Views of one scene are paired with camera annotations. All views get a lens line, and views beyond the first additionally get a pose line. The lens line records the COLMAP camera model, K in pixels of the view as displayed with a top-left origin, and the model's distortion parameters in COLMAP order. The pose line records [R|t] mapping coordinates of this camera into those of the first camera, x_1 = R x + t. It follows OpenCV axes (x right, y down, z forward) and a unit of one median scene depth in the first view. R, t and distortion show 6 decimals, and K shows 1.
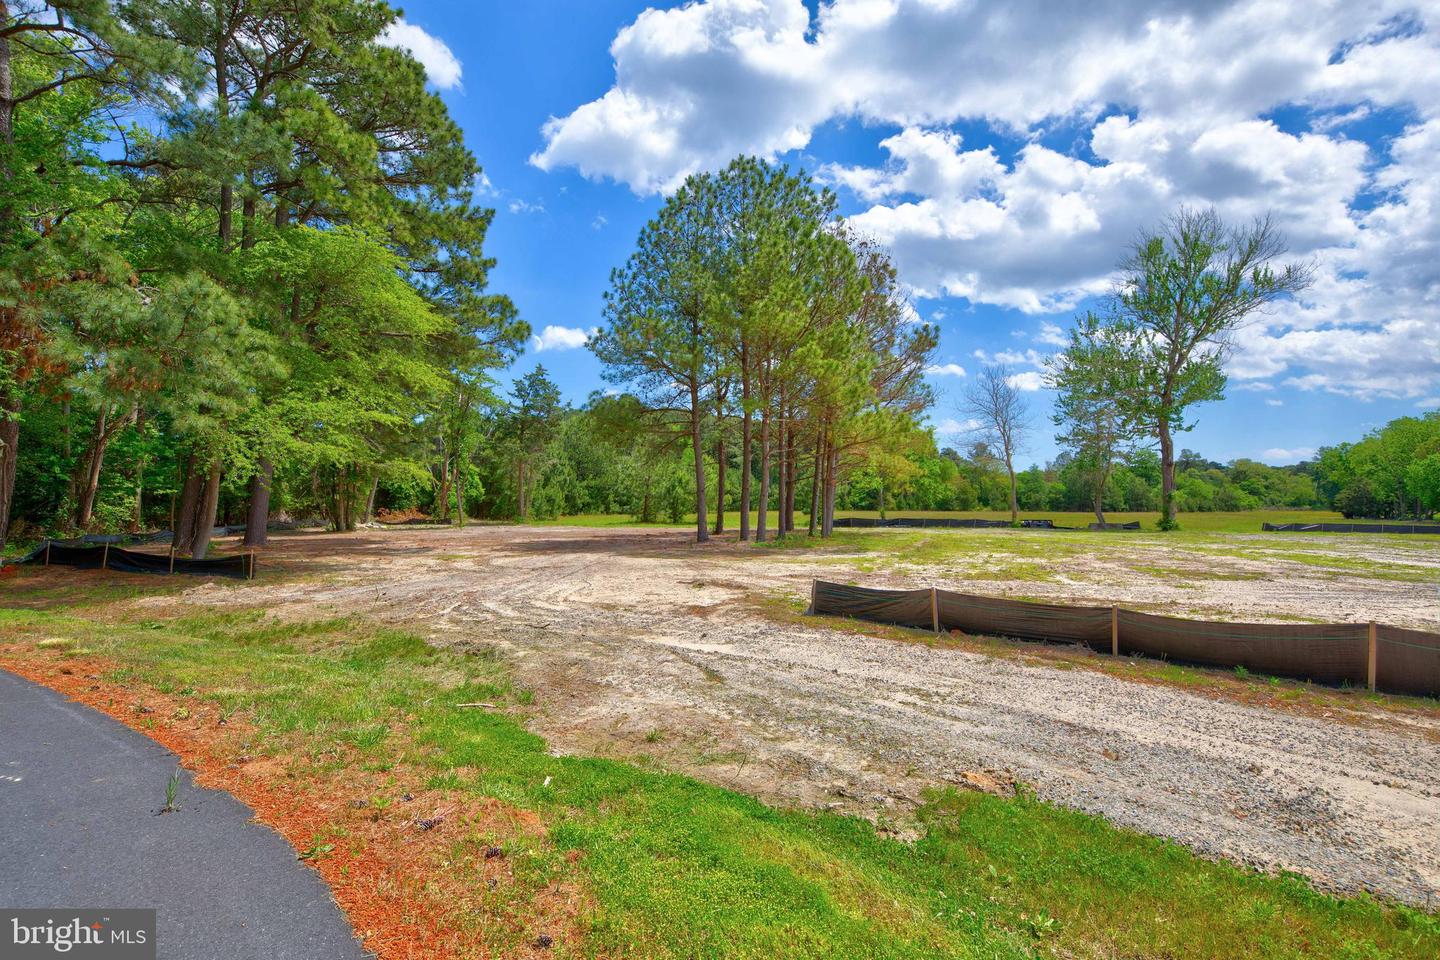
lens RADIAL K [[684.7, 0, 731.1], [0, 684.7, 484.5], [0, 0, 1]] dist [0.018013, -0.006109]
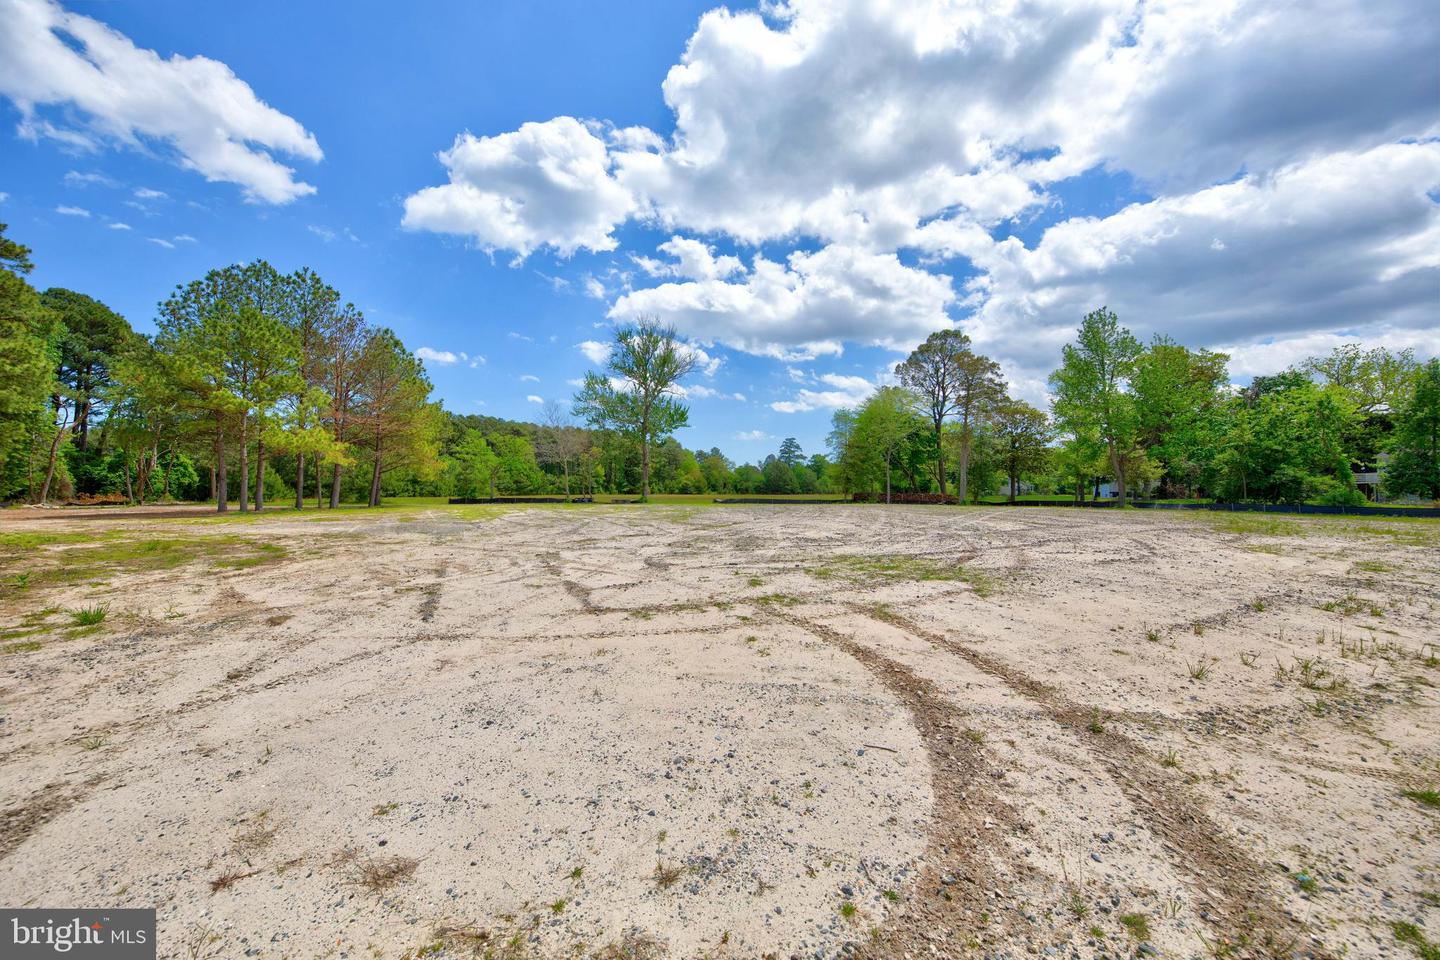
lens RADIAL K [[495.4, 0, 749.7], [0, 495.4, 465.7], [0, 0, 1]] dist [-0.013949, 0.000066]
pose [[0.967124, 0.009334, 0.254133, 0.141311], [-0.003994, 0.999760, -0.021520, -0.000213], [-0.254273, 0.019798, 0.966930, -0.053094]]
